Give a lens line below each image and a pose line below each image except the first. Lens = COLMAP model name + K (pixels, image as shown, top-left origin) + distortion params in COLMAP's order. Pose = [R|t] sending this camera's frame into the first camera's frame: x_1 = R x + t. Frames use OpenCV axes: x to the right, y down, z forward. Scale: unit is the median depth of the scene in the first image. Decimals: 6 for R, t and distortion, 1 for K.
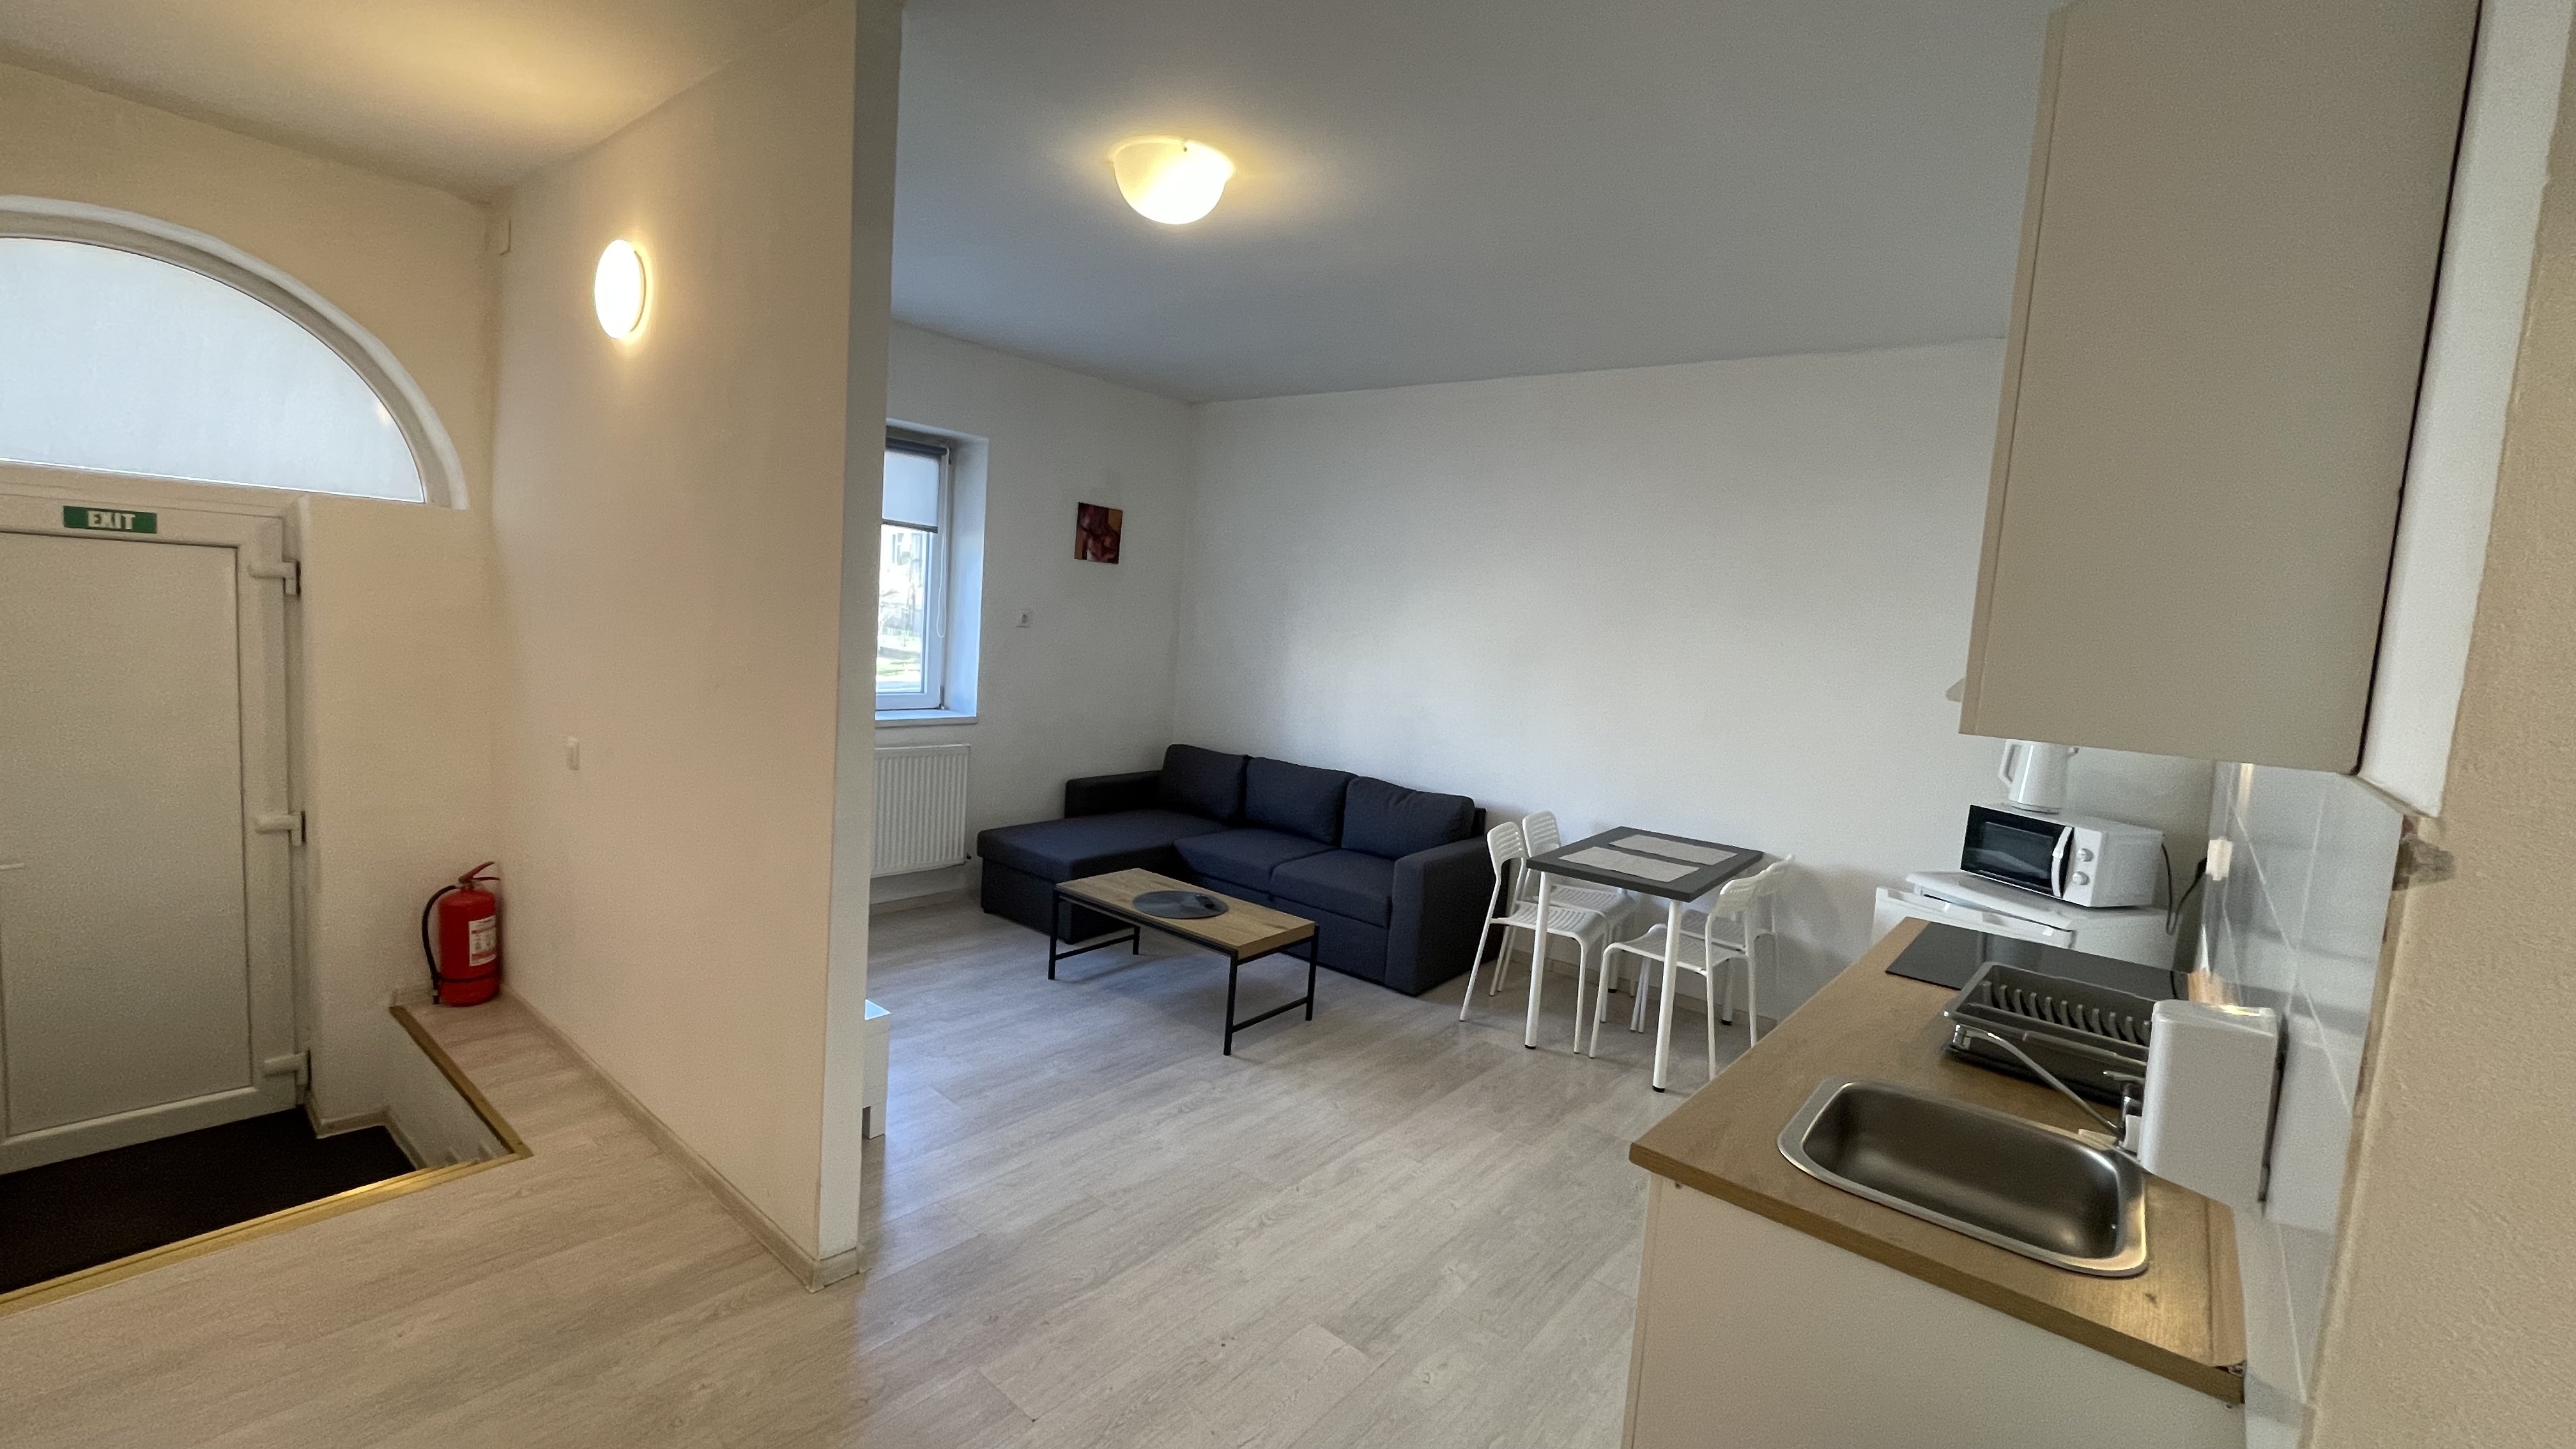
lens RADIAL K [[1030.2, 0, 1292.1], [0, 1030.2, 717.5], [0, 0, 1]] dist [-0.002539, -0.000166]
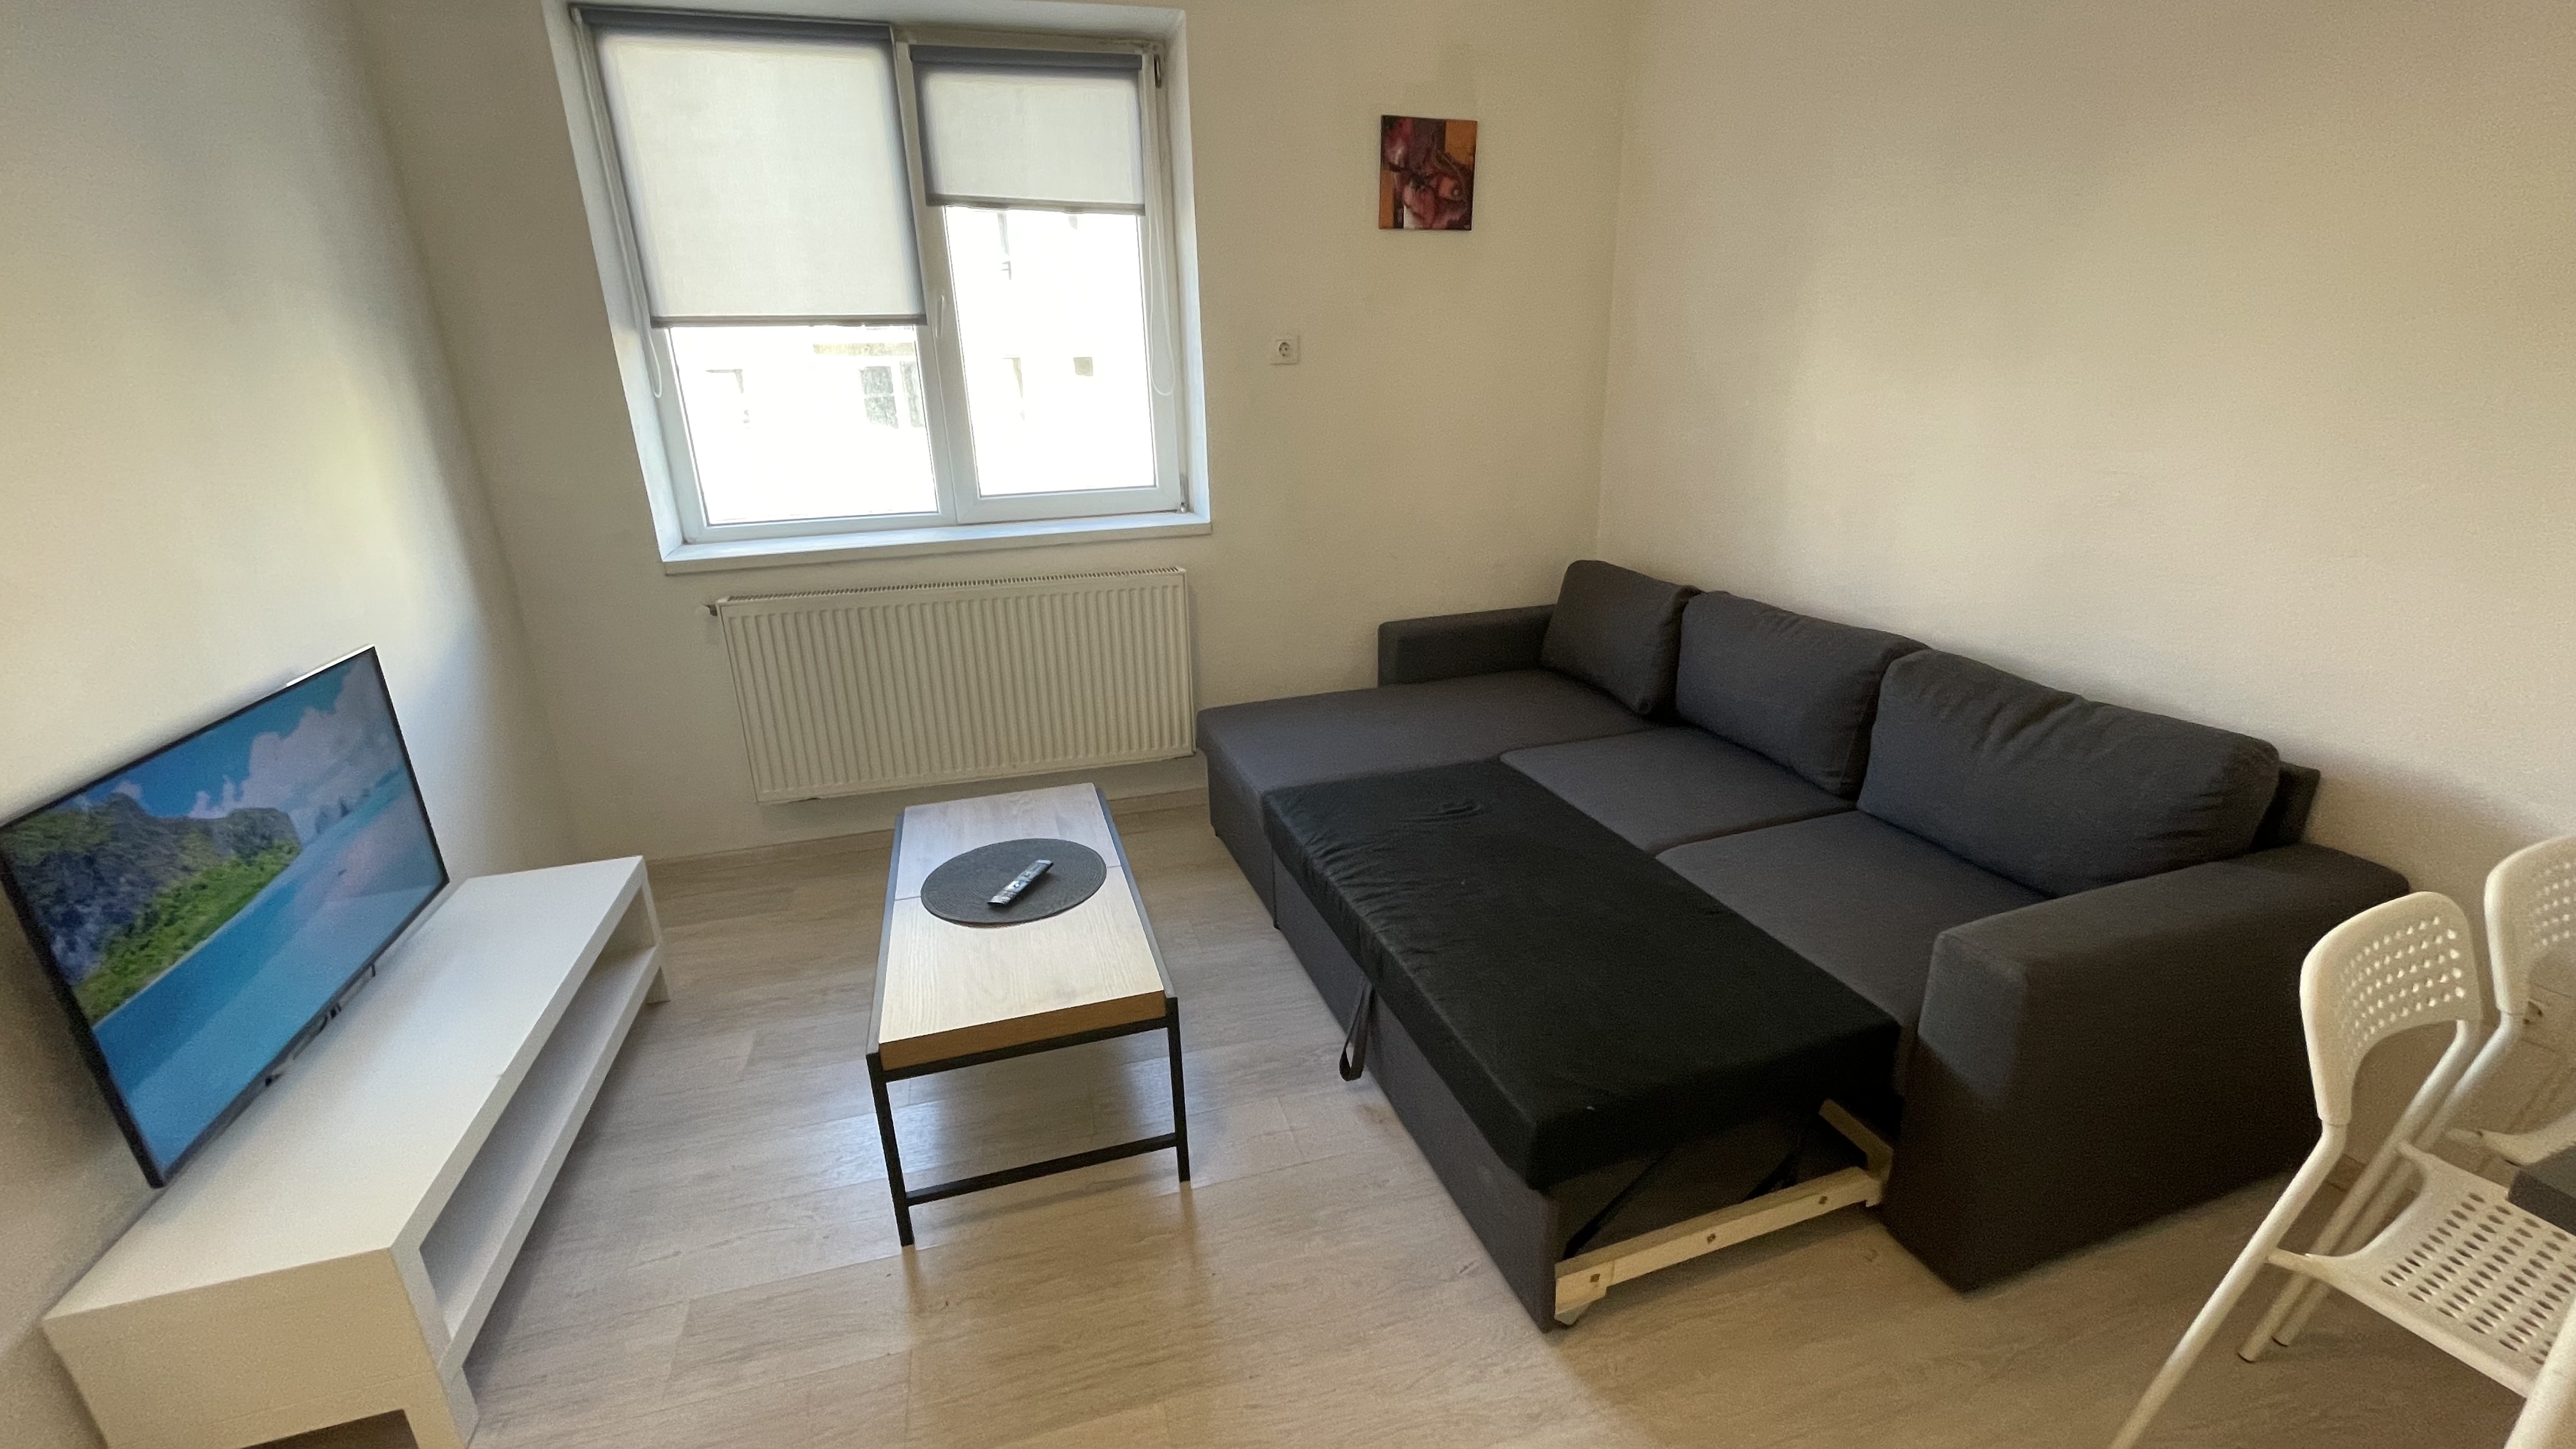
lens RADIAL K [[1039.4, 0, 1283.7], [0, 1039.4, 714.4], [0, 0, 1]] dist [-0.000734, -0.000219]
pose [[0.822018, 0.086725, -0.562819, 0.089345], [0.032687, 0.979520, 0.198676, -0.010481], [0.568523, -0.181712, 0.802348, 0.487765]]
